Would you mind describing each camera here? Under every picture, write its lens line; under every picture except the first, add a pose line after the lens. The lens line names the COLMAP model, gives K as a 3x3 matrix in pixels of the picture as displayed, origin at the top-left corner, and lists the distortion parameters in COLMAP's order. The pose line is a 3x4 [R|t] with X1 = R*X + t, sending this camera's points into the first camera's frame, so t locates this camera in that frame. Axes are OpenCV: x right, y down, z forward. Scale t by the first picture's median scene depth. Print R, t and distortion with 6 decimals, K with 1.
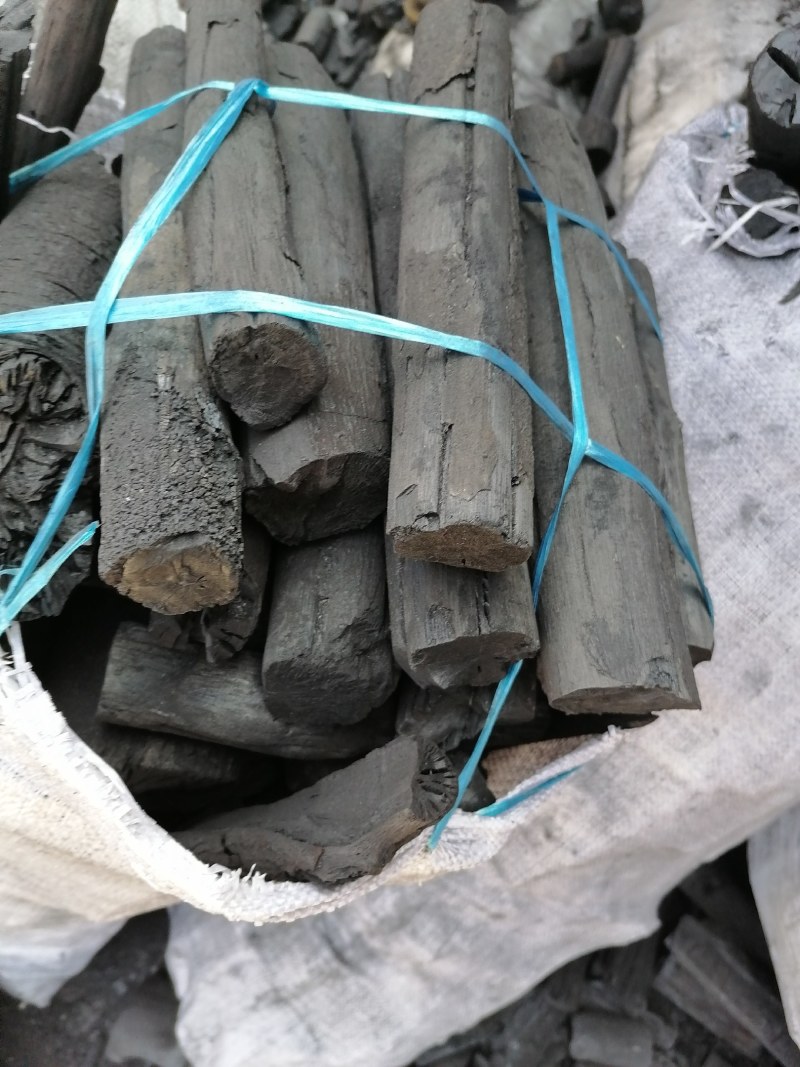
lens RADIAL K [[822.2, 0, 400.0], [0, 822.2, 533.5], [0, 0, 1]] dist [0.058092, -0.125990]
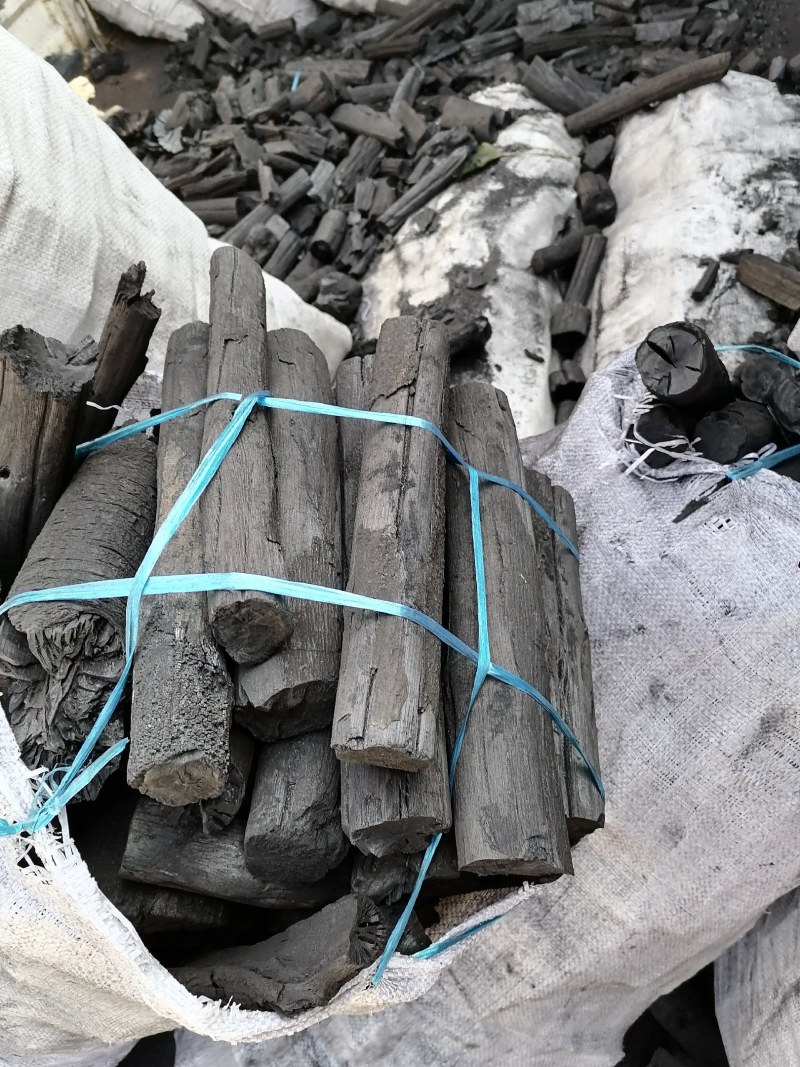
lens RADIAL K [[813.2, 0, 407.5], [0, 813.2, 525.5], [0, 0, 1]] dist [0.073646, -0.128660]
pose [[0.999792, -0.000196, -0.020371, 0.120116], [-0.002588, 0.990627, -0.136573, -0.154110], [0.020207, 0.136597, 0.990421, -0.365380]]
